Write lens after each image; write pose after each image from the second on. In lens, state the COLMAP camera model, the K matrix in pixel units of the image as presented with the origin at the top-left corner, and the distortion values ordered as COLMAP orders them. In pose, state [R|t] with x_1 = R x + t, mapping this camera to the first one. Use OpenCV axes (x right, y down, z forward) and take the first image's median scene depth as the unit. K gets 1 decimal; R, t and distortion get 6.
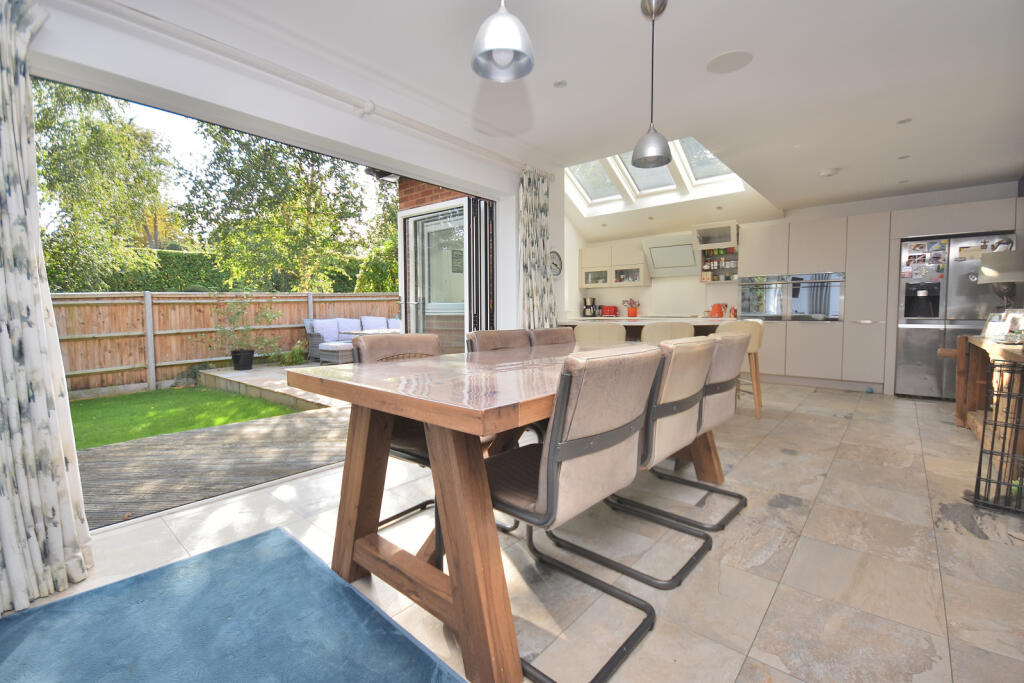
lens RADIAL K [[443.9, 0, 506.3], [0, 443.9, 346.1], [0, 0, 1]] dist [-0.002731, -0.005056]
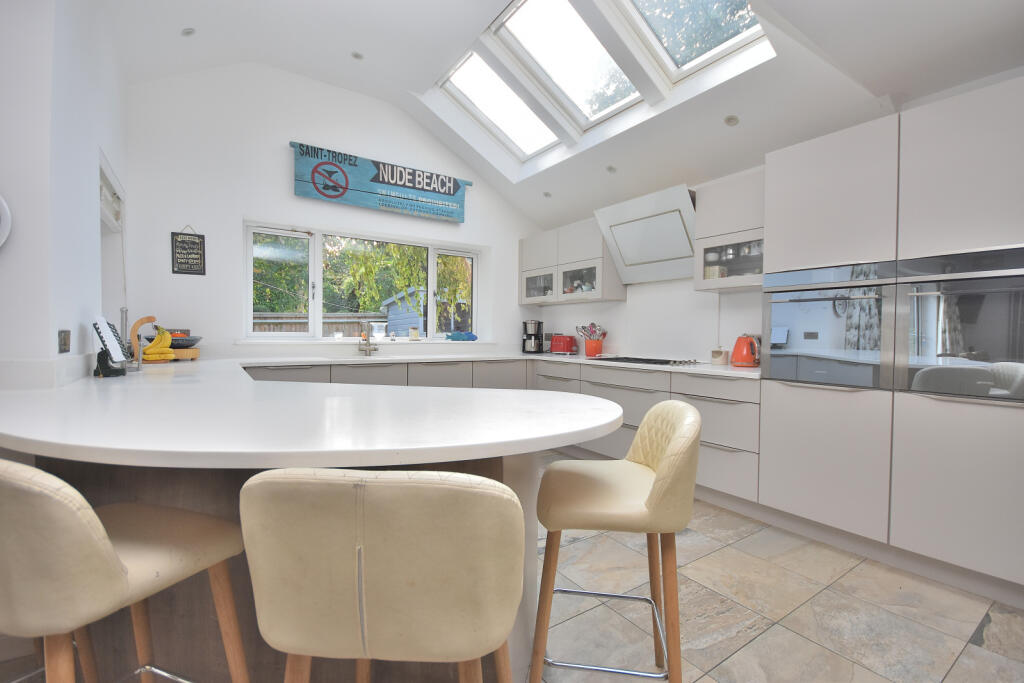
lens RADIAL K [[443.9, 0, 510.2], [0, 443.9, 341.8], [0, 0, 1]] dist [-0.002731, -0.005056]
pose [[0.967548, 0.020738, -0.251834, 0.309449], [-0.035327, 0.997940, -0.053549, -0.049273], [0.250205, 0.060708, 0.966288, 0.430211]]
